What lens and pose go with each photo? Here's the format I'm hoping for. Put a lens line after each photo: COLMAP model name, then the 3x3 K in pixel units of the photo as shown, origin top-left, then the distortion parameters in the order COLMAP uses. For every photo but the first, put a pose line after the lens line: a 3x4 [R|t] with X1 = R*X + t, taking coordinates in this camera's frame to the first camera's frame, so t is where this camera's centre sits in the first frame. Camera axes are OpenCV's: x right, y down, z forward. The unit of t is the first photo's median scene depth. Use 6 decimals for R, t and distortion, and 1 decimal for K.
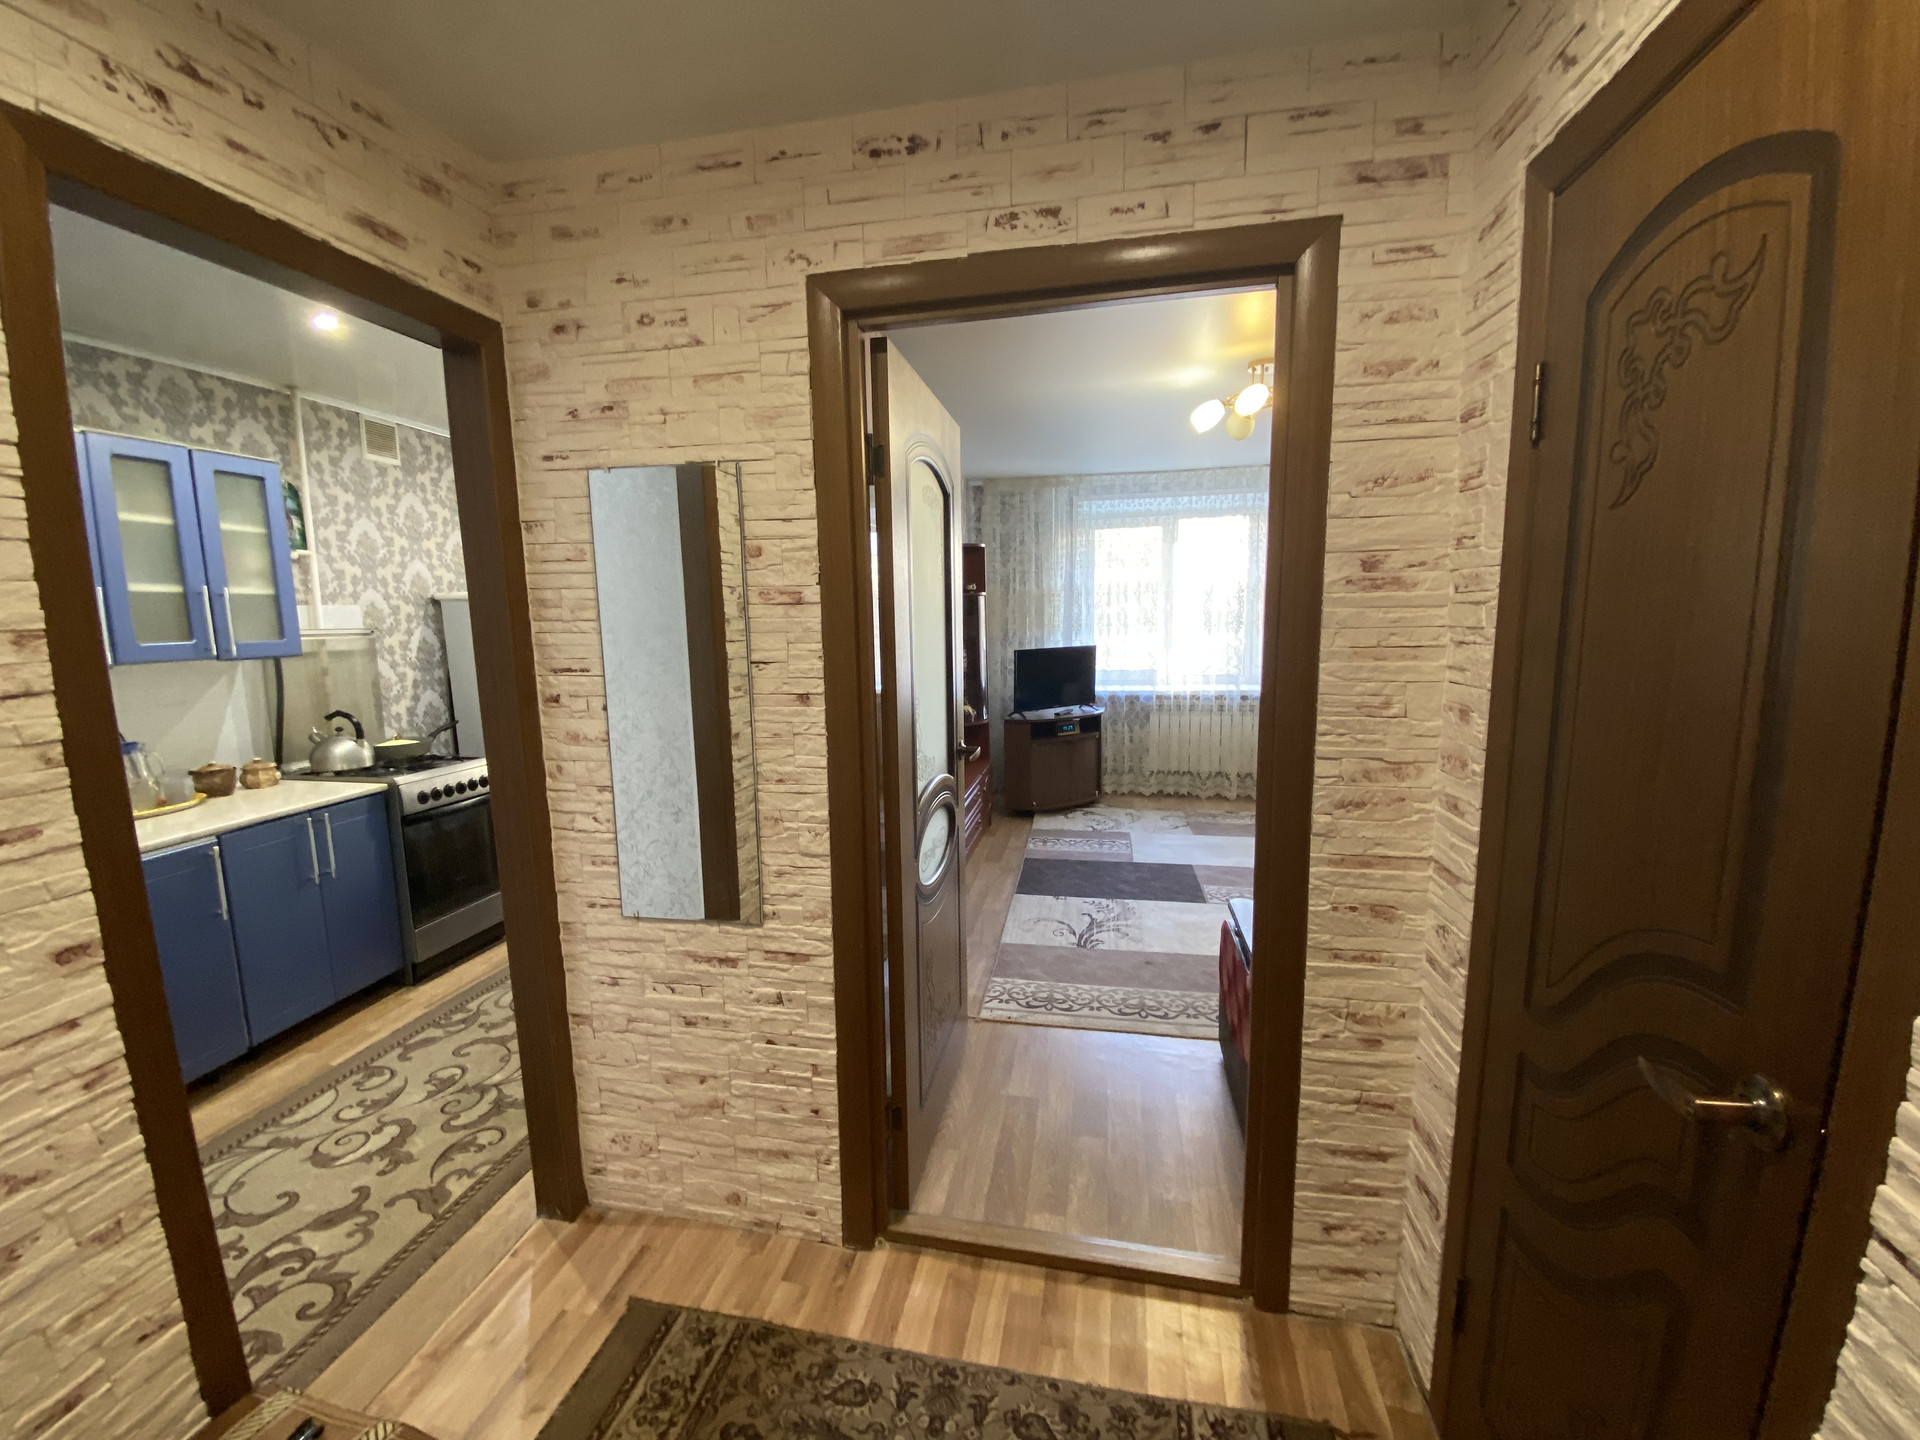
lens RADIAL K [[766.3, 0, 958.1], [0, 766.3, 728.9], [0, 0, 1]] dist [0.003722, -0.013736]
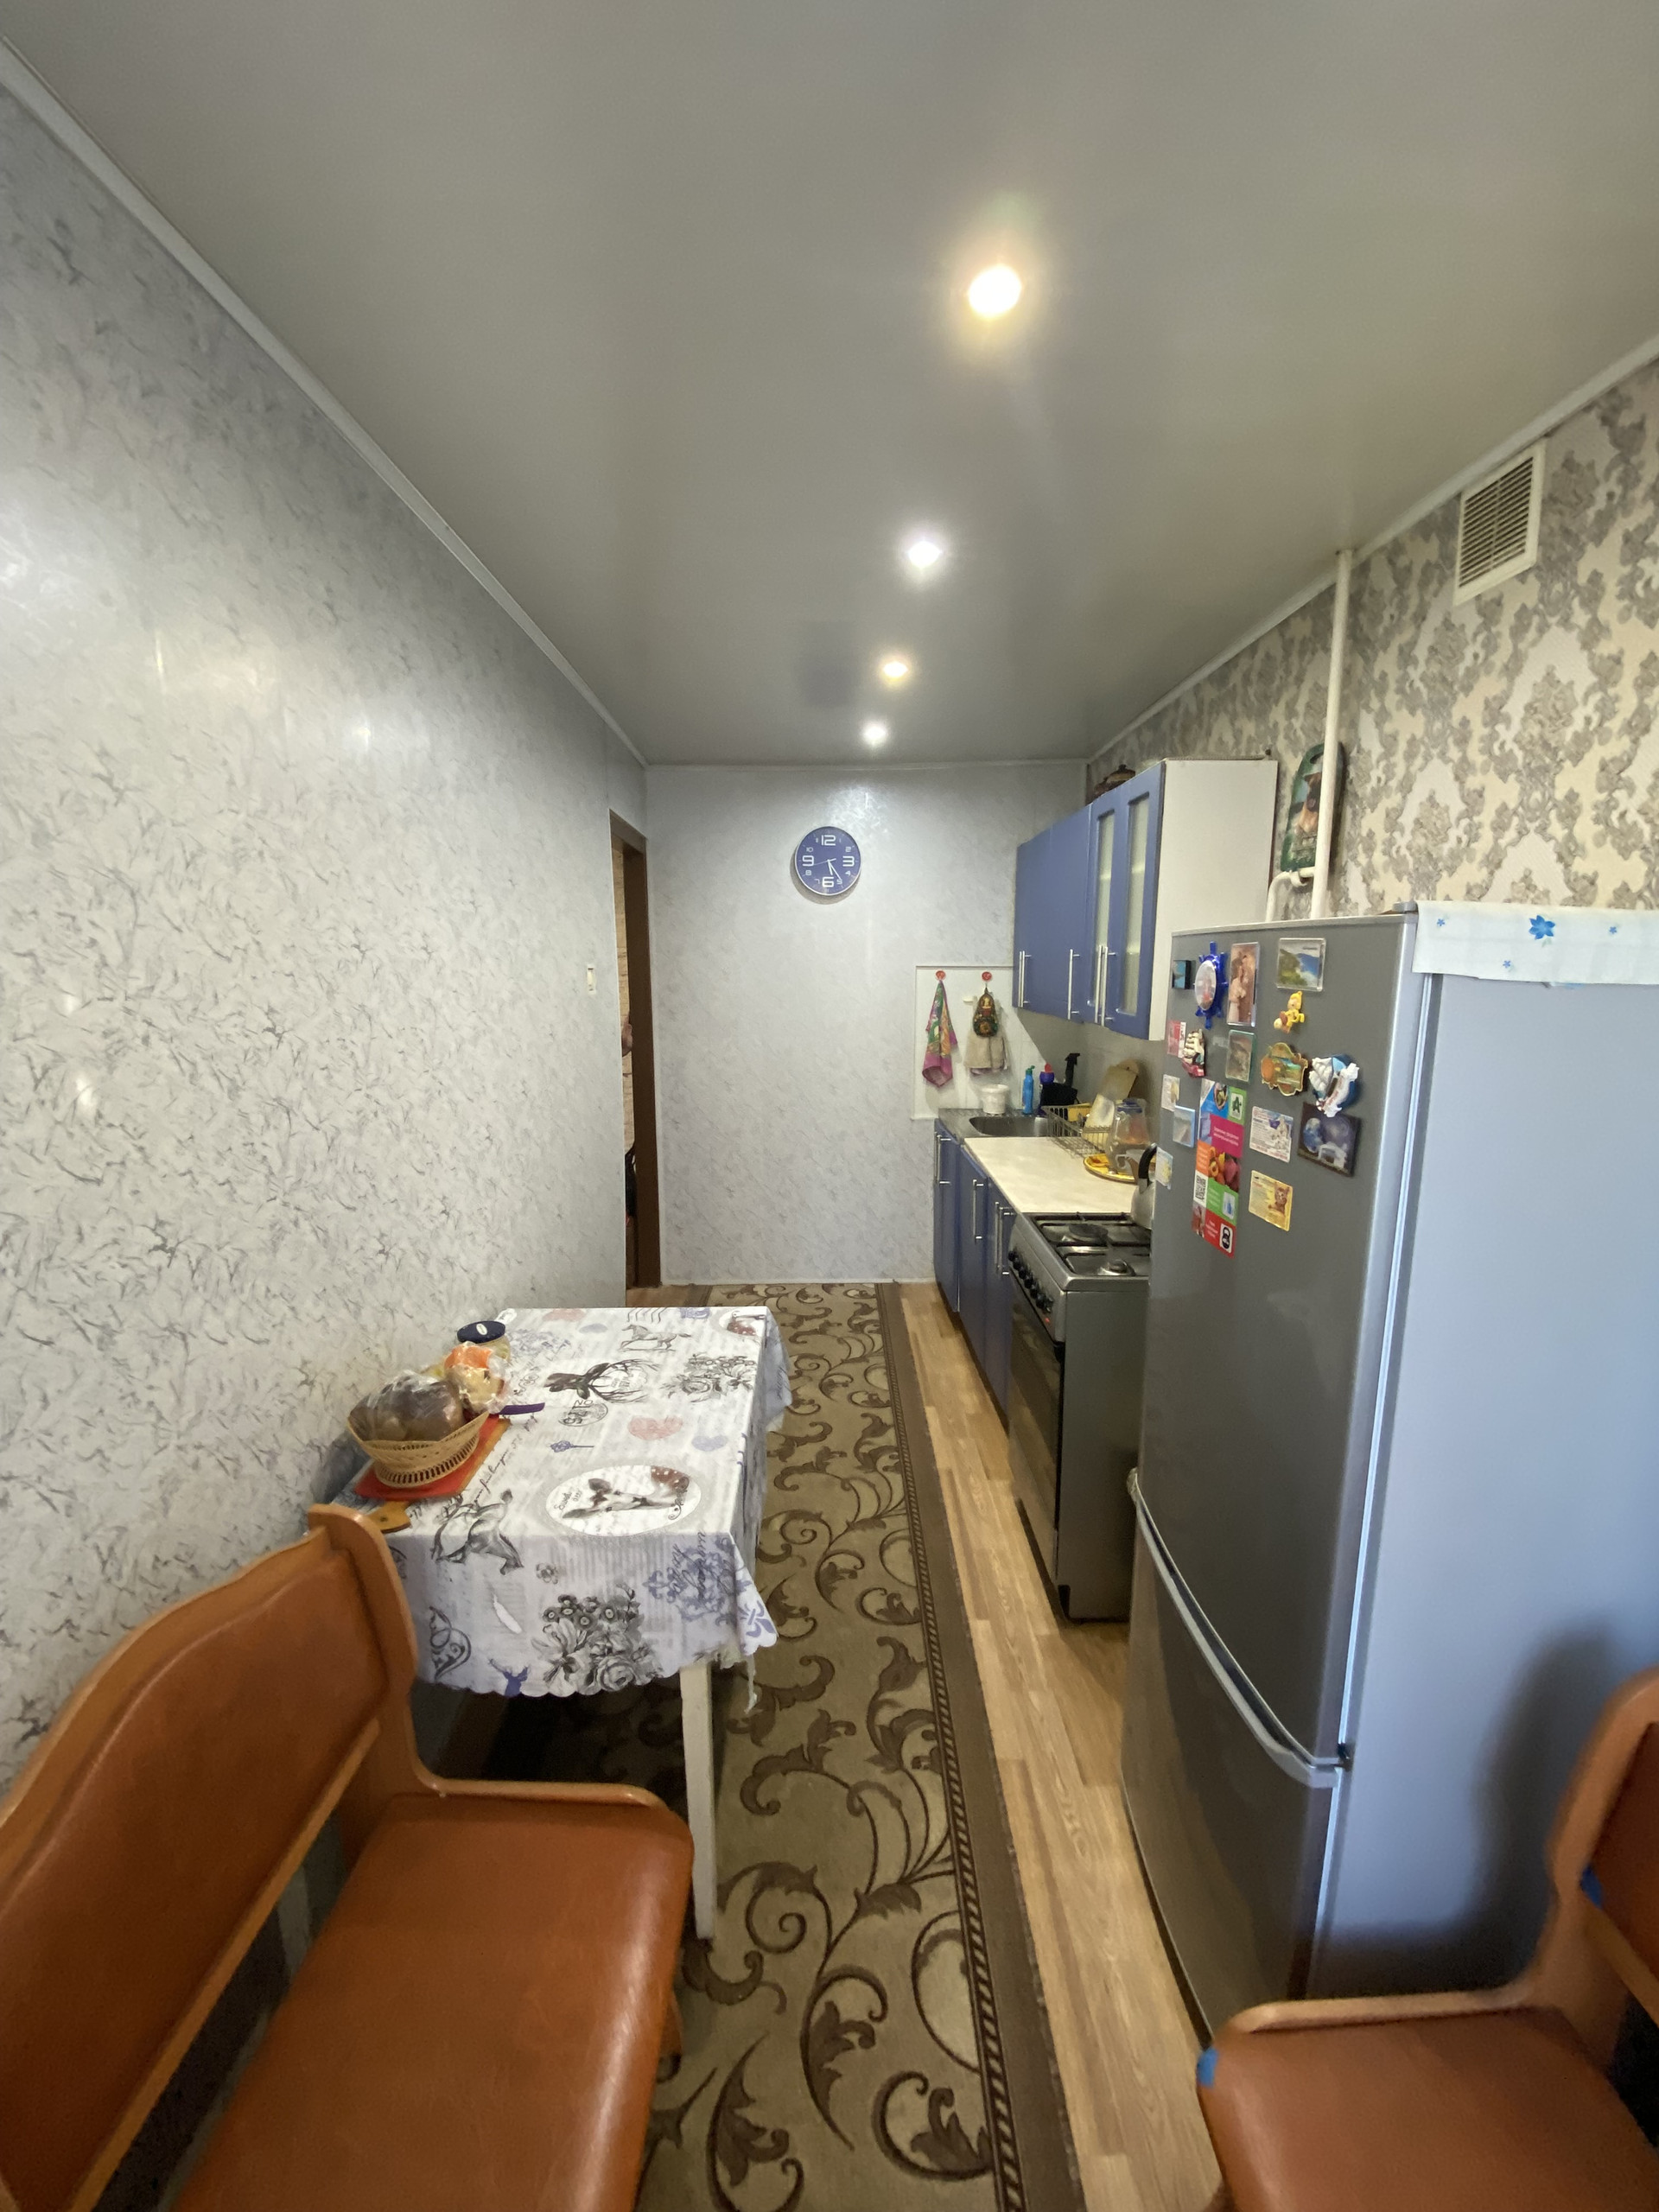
lens RADIAL K [[882.8, 0, 829.0], [0, 882.8, 1111.9], [0, 0, 1]] dist [0.003722, -0.013736]
pose [[-0.981000, 0.052641, -0.186727, -0.736546], [-0.010372, 0.946877, 0.321428, -0.515583], [0.193728, 0.317258, -0.928341, 3.038507]]
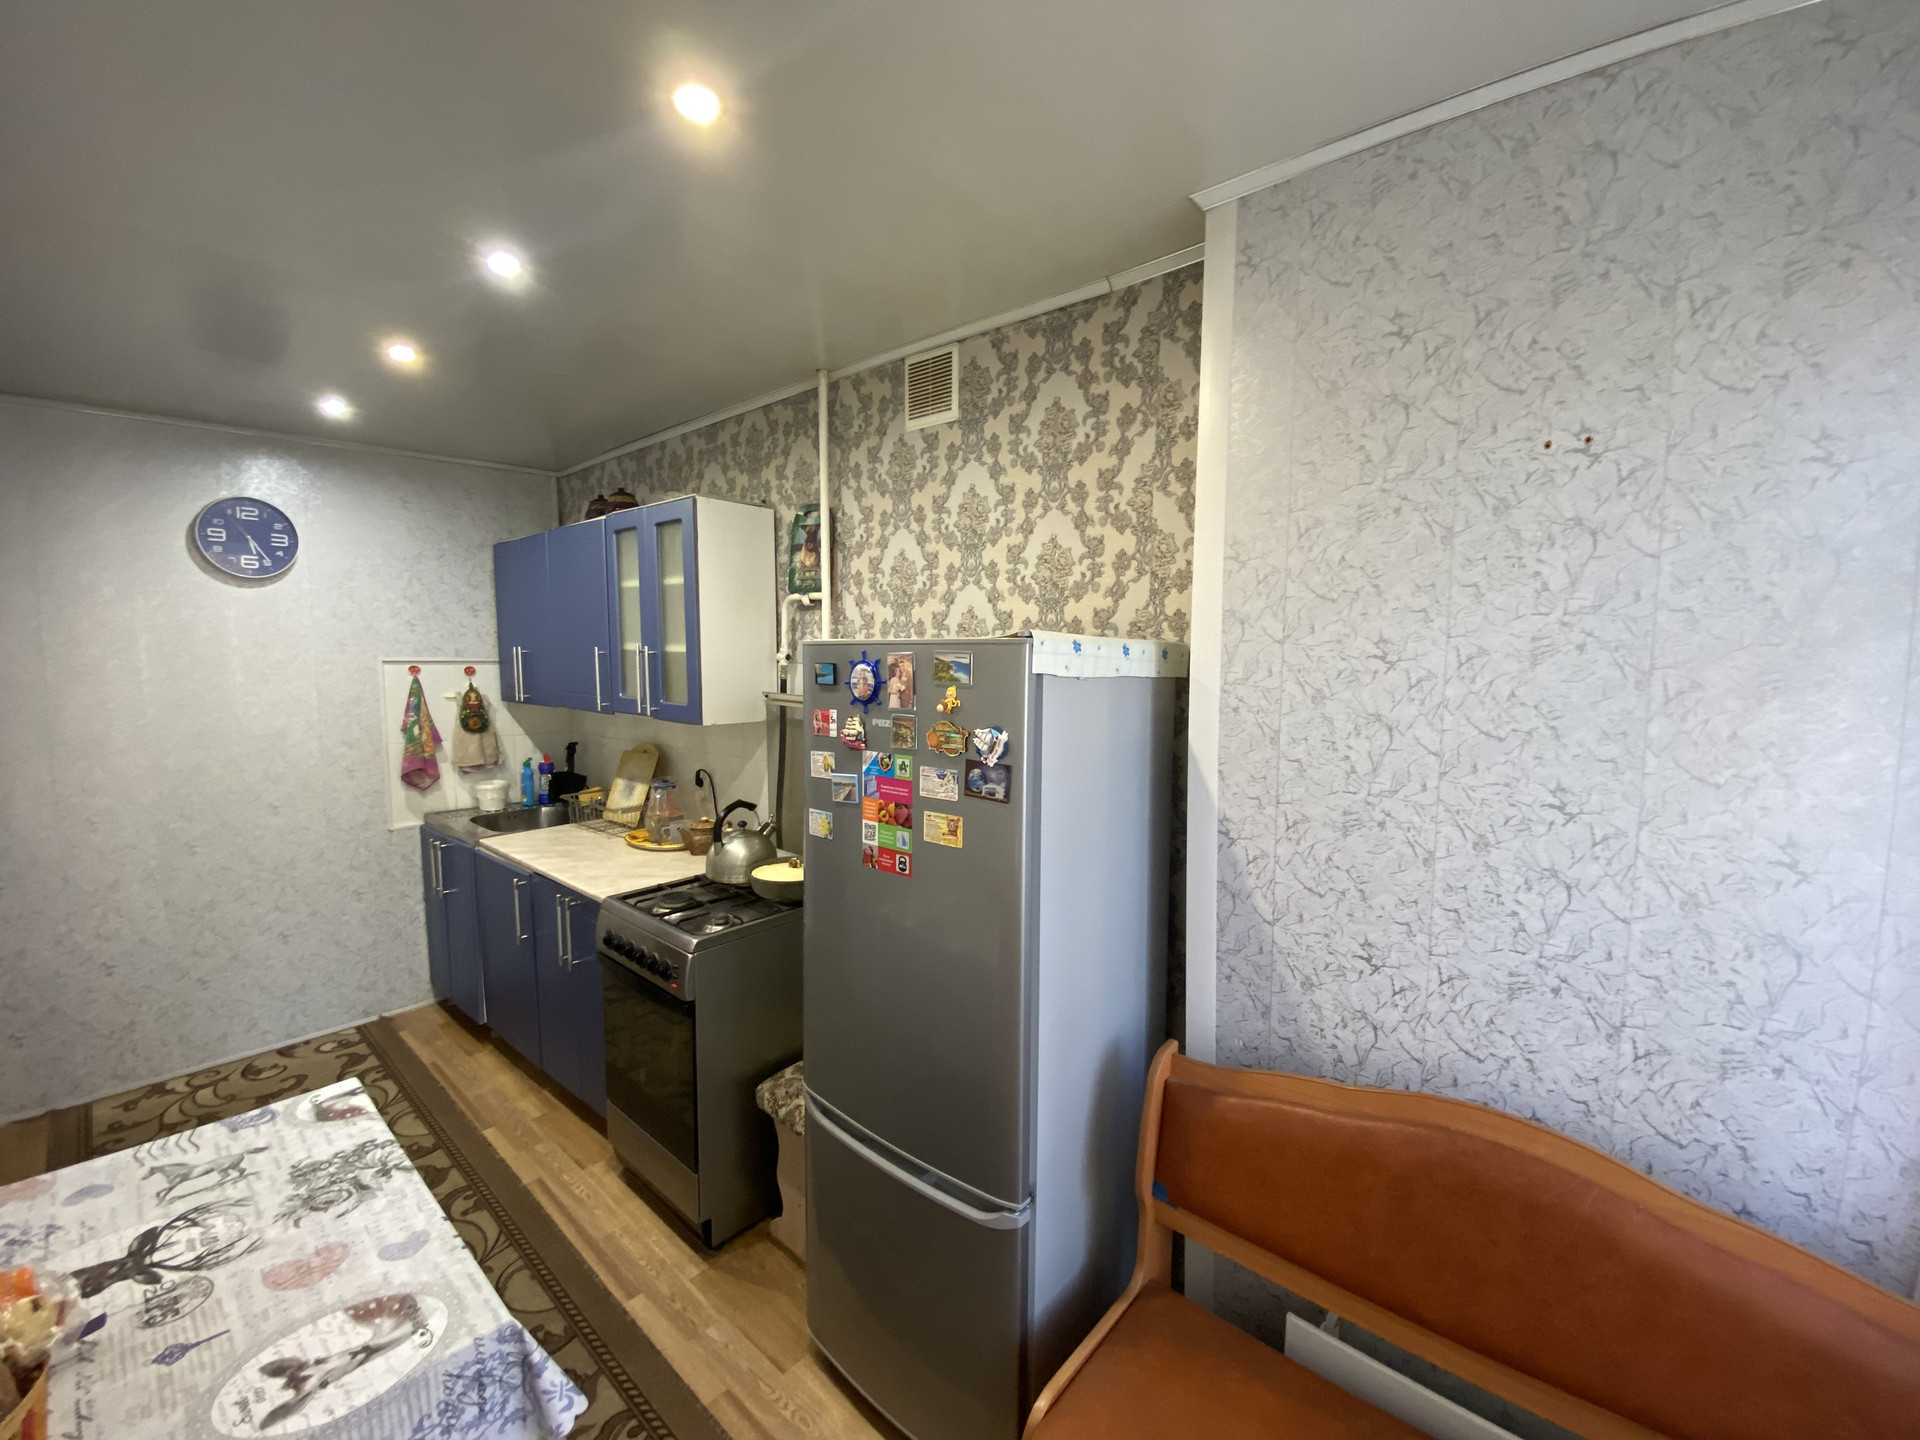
lens RADIAL K [[766.3, 0, 970.0], [0, 766.3, 736.3], [0, 0, 1]] dist [0.003722, -0.013736]
pose [[-0.491855, 0.105038, -0.864318, -0.501178], [-0.133994, 0.971739, 0.194344, -0.505326], [0.860305, 0.211402, -0.463881, 2.898435]]
